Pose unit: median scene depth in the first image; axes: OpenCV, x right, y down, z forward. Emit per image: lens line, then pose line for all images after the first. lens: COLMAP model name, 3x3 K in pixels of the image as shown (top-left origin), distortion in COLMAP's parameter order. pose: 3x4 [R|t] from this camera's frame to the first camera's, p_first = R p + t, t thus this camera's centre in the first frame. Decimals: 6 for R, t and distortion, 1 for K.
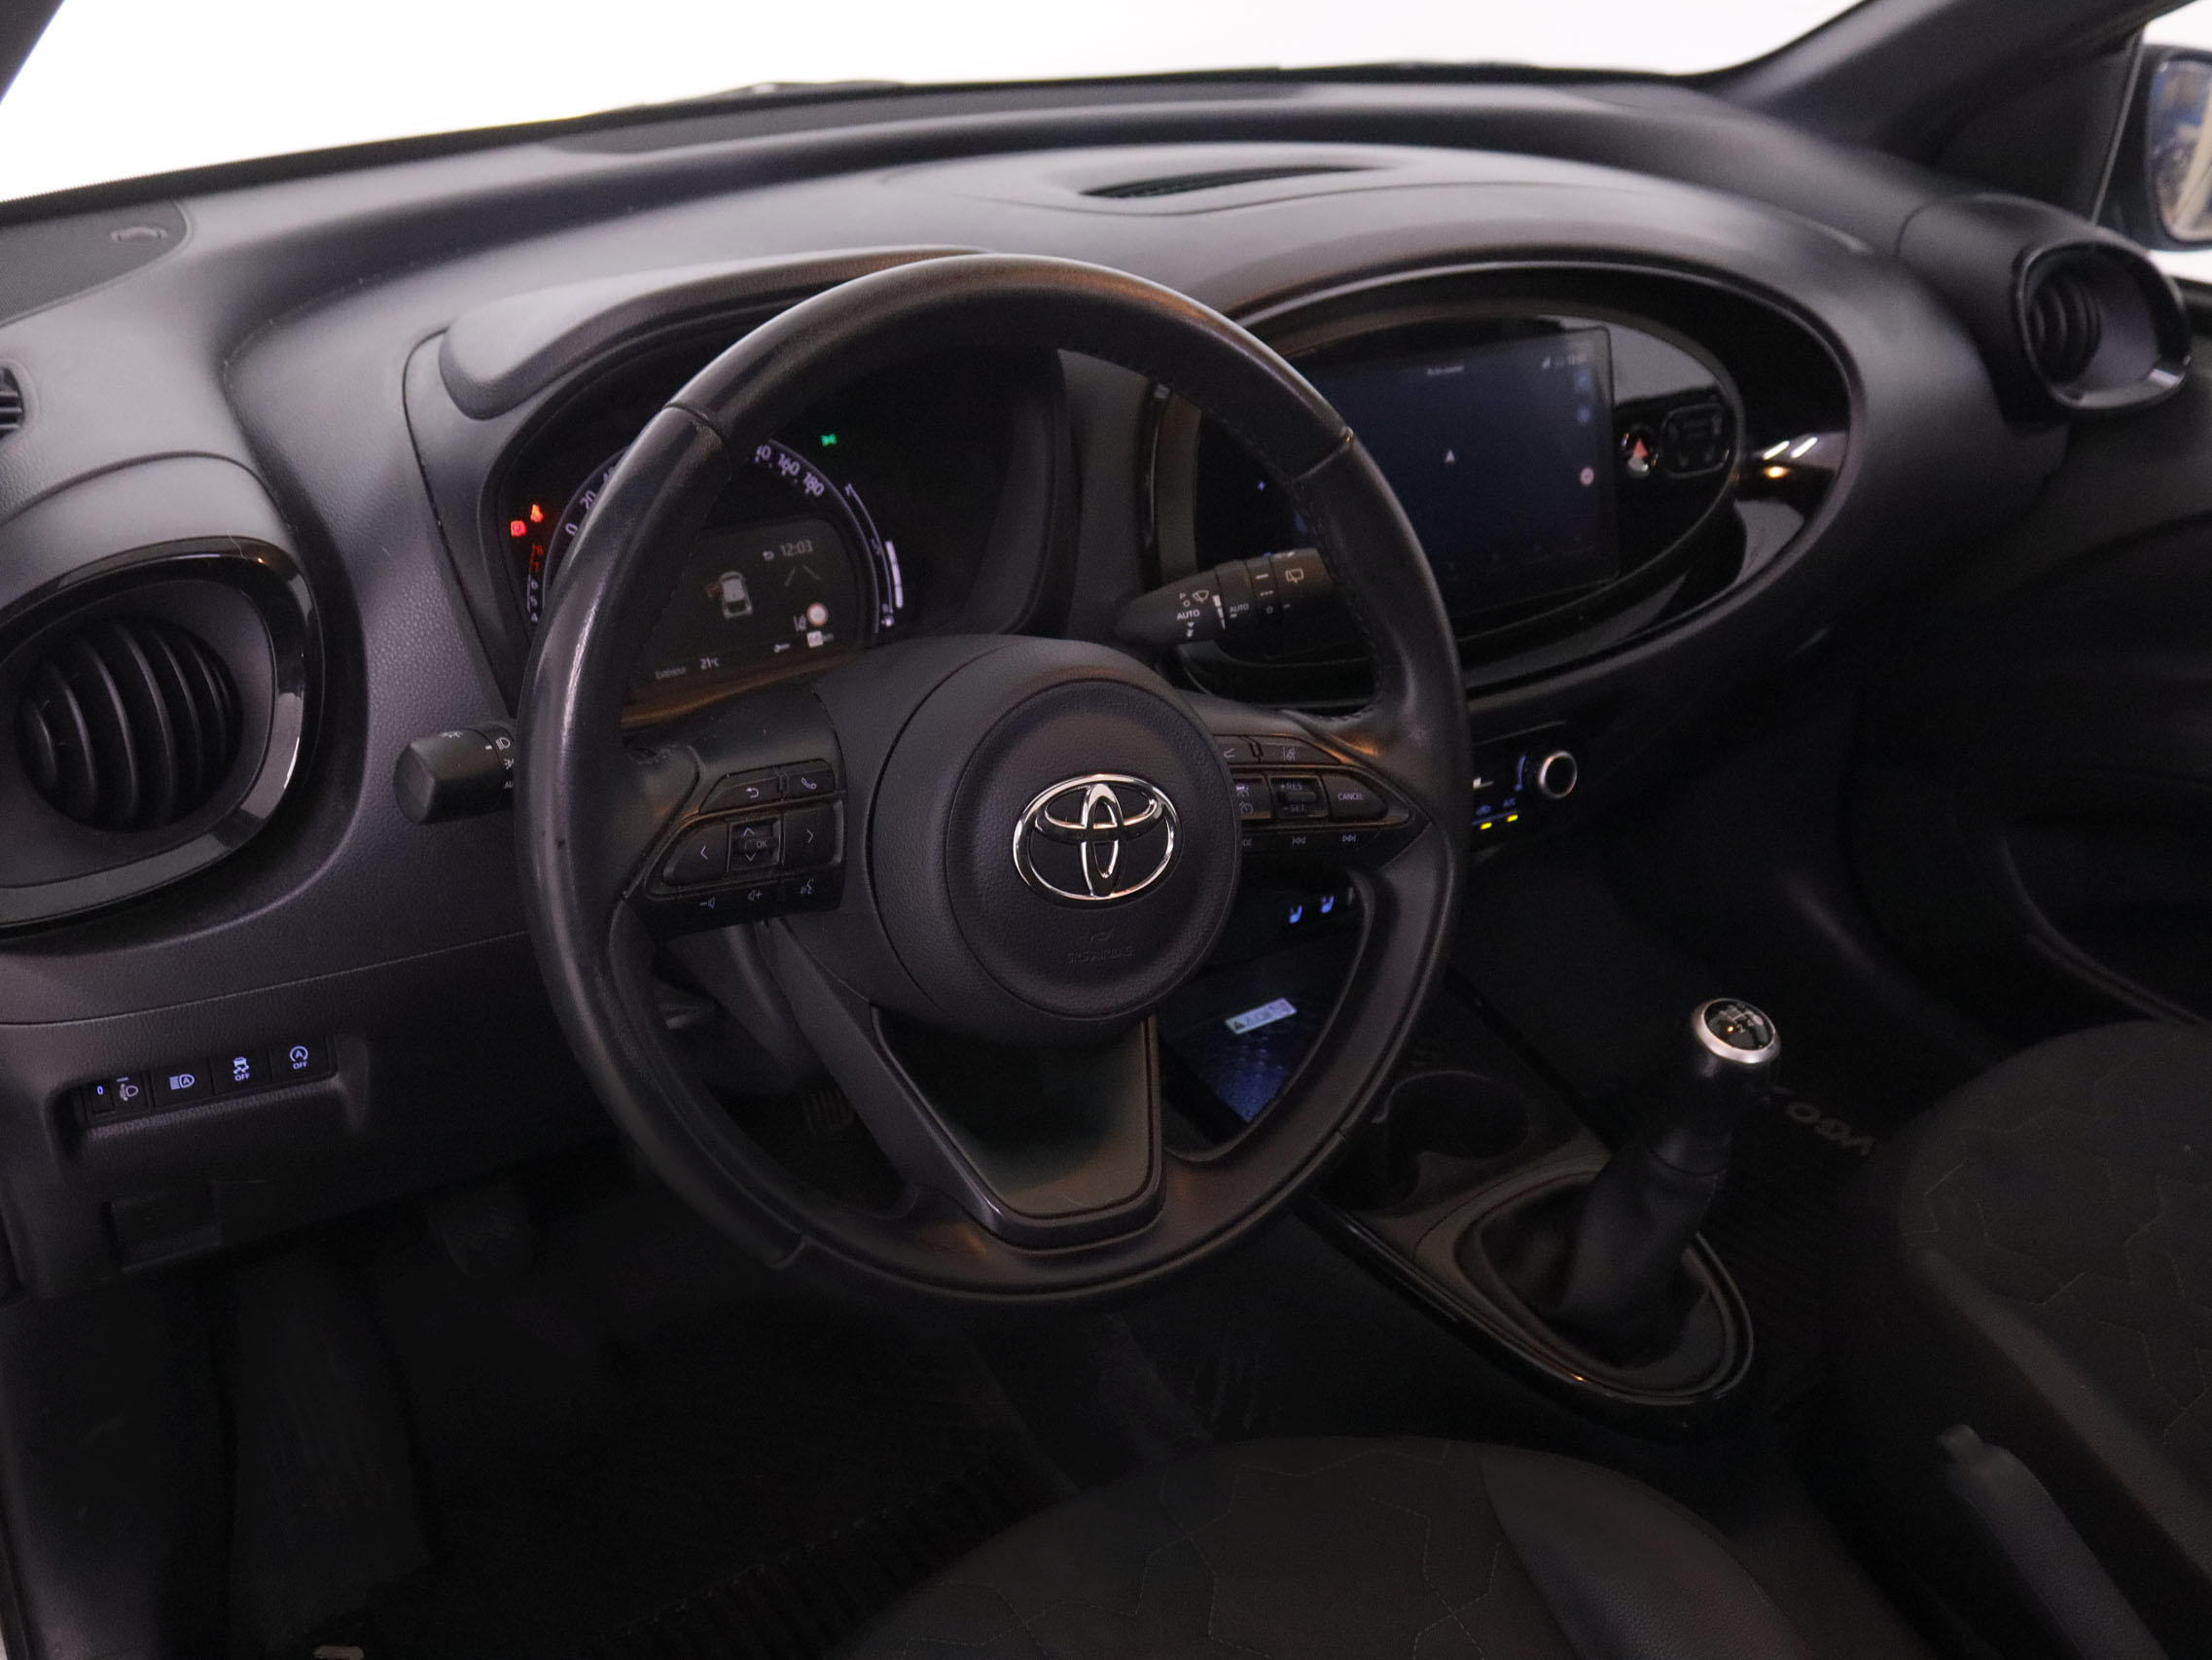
lens RADIAL K [[2004.4, 0, 1100.5], [0, 2004.4, 796.0], [0, 0, 1]] dist [-0.174405, 0.148018]
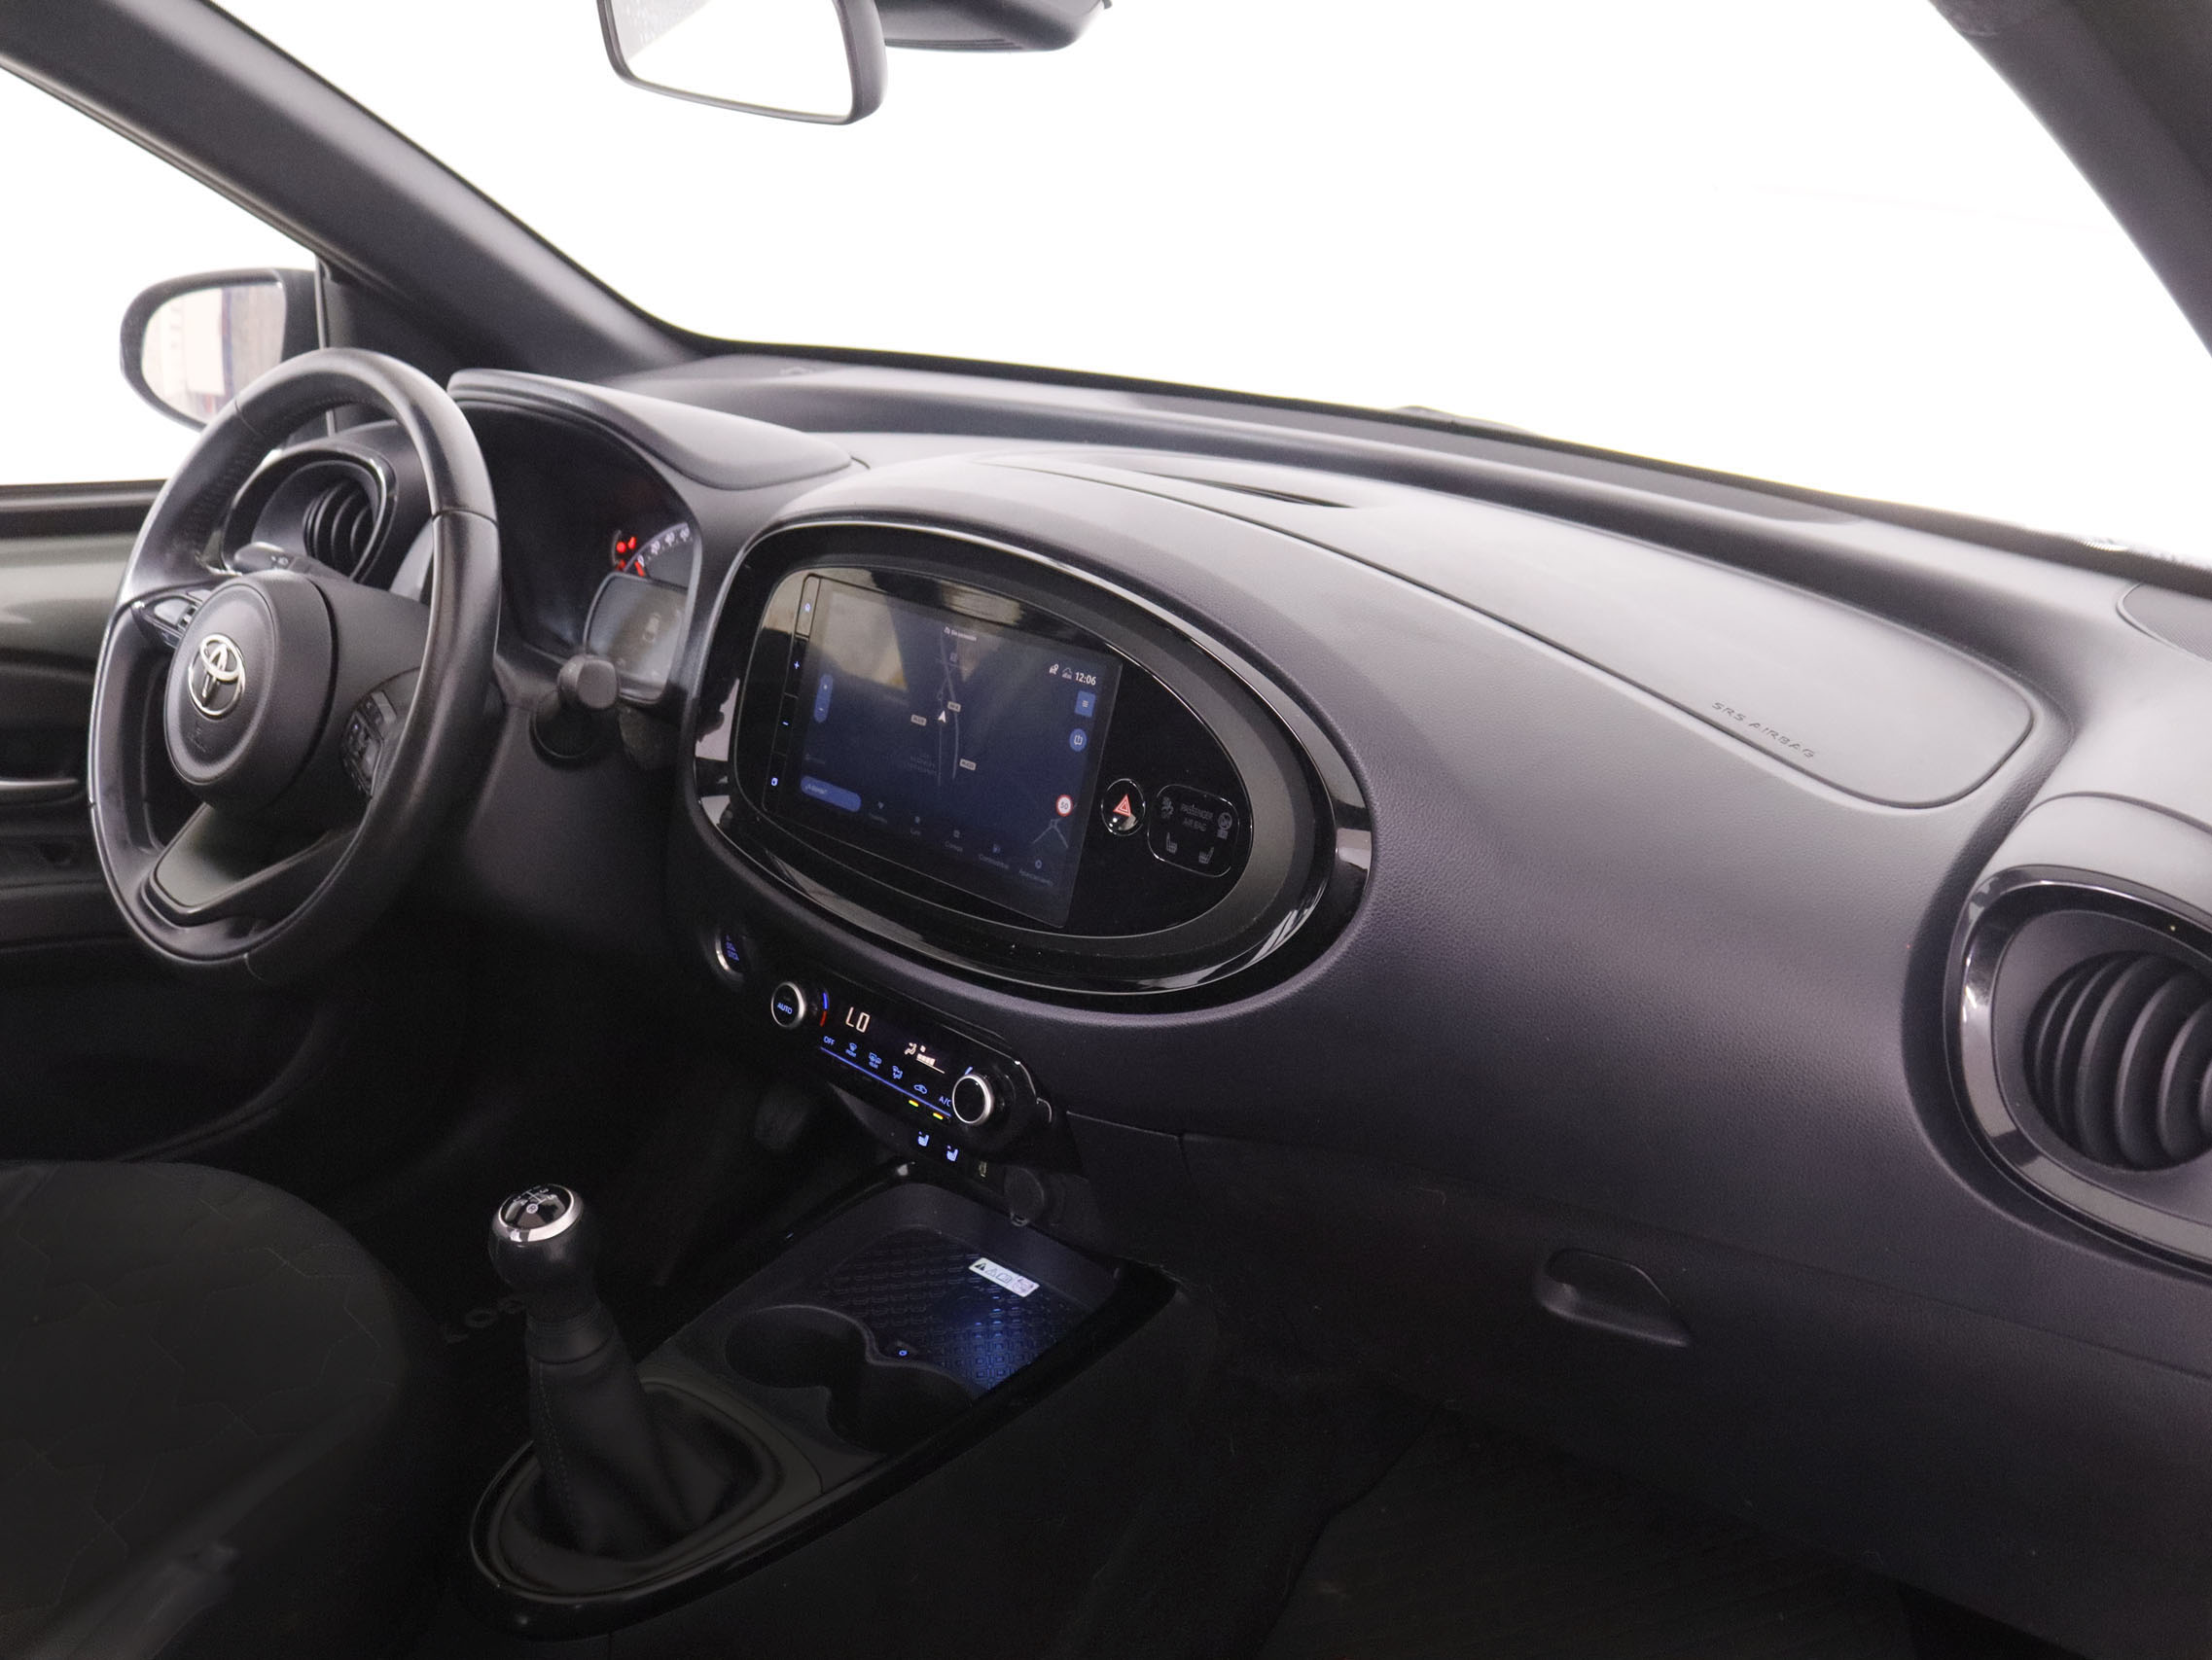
lens RADIAL K [[2004.4, 0, 1100.5], [0, 2004.4, 796.0], [0, 0, 1]] dist [-0.174405, 0.148018]
pose [[0.279150, 0.290645, -0.915205, 0.941443], [-0.487685, 0.863936, 0.125613, -0.248727], [0.827187, 0.411267, 0.382911, 0.562781]]
